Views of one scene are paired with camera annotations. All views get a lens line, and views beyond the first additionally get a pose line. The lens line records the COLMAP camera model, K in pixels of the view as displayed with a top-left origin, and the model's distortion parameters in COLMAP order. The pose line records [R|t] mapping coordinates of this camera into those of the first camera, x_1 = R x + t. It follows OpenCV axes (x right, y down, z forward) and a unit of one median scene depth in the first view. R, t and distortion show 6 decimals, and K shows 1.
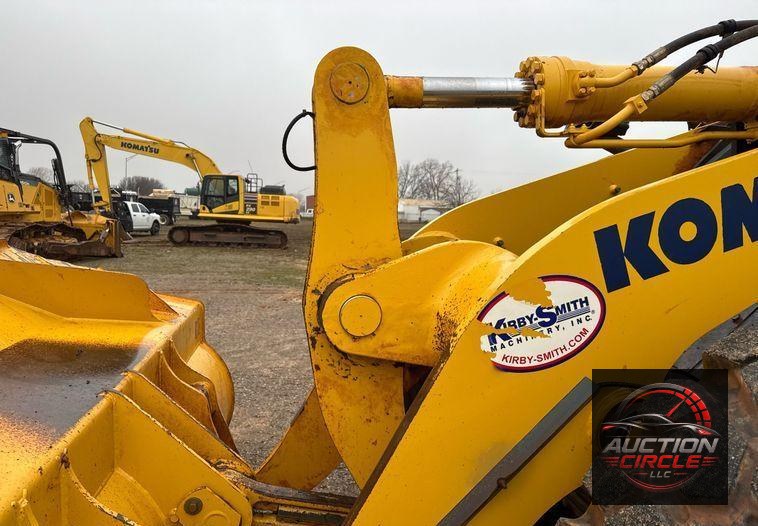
lens RADIAL K [[534.1, 0, 363.7], [0, 534.1, 275.0], [0, 0, 1]] dist [0.043483, -0.062539]
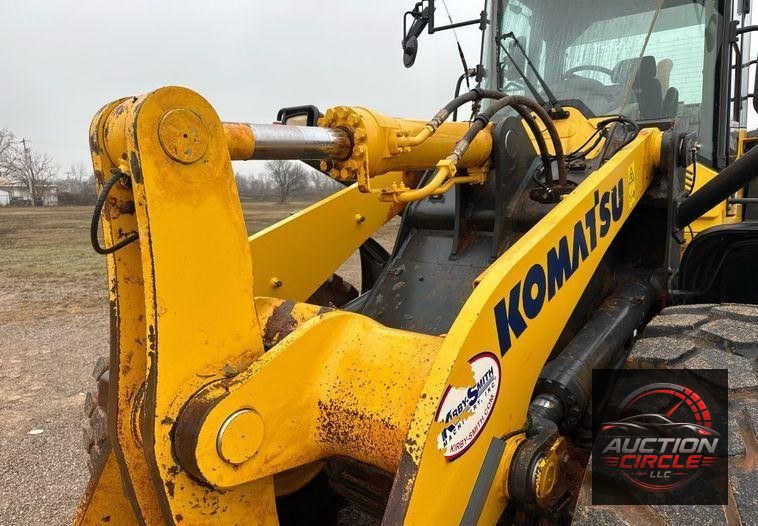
lens RADIAL K [[534.1, 0, 388.6], [0, 534.1, 278.2], [0, 0, 1]] dist [0.043483, -0.062539]
pose [[0.729203, -0.141983, 0.669405, -0.423951], [0.107256, 0.989861, 0.093116, -0.251072], [-0.675839, 0.003898, 0.737039, 0.330861]]
